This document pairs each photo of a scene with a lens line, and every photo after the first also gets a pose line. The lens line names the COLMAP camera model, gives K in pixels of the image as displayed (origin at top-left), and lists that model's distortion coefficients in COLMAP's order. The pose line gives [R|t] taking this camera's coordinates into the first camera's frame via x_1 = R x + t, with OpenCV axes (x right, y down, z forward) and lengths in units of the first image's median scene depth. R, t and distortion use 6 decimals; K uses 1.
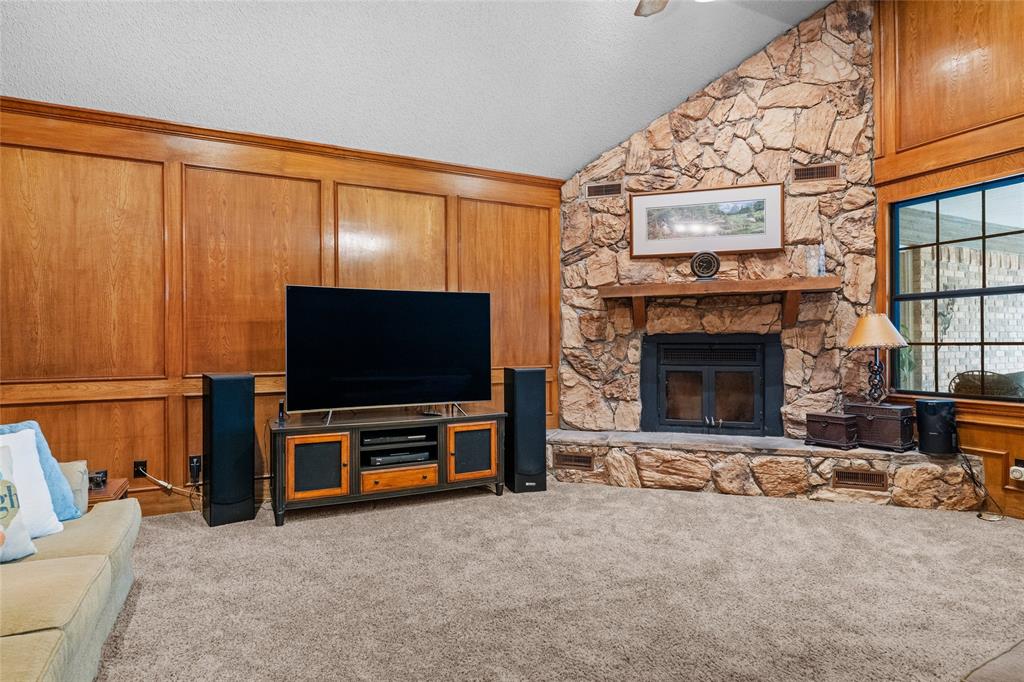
lens RADIAL K [[554.6, 0, 512.0], [0, 554.6, 341.0], [0, 0, 1]] dist [-0.004510, -0.000321]
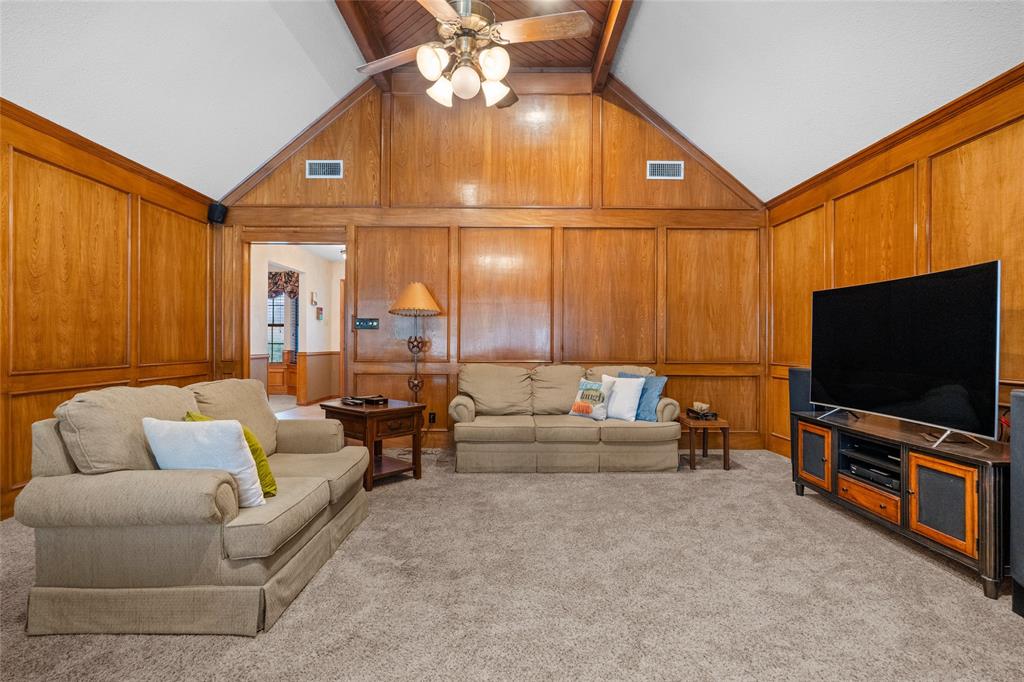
lens RADIAL K [[509.3, 0, 512.0], [0, 509.3, 341.0], [0, 0, 1]] dist [-0.000475, 0.000051]
pose [[-0.452124, 0.000652, -0.891955, 0.654557], [0.002698, 0.999996, -0.000637, 0.000307], [0.891951, -0.002694, -0.452124, 0.736025]]
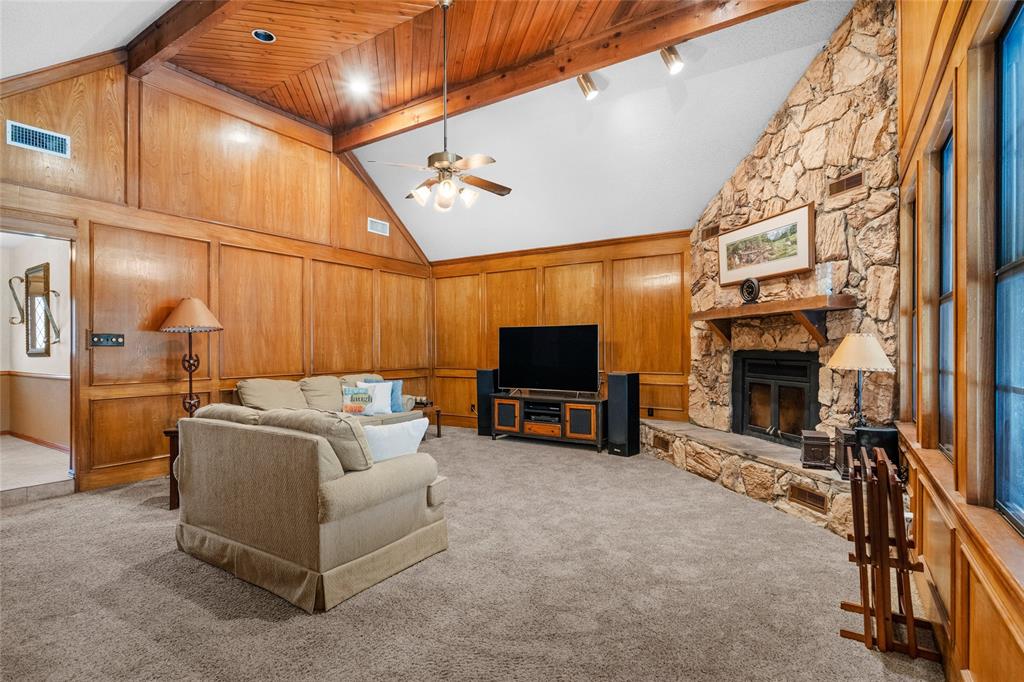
lens RADIAL K [[509.3, 0, 512.0], [0, 509.3, 341.0], [0, 0, 1]] dist [-0.000475, 0.000051]
pose [[0.504077, -0.007007, -0.863630, 1.028565], [0.005781, 0.999972, -0.004739, -0.031852], [0.863639, -0.002604, 0.504104, 0.054510]]
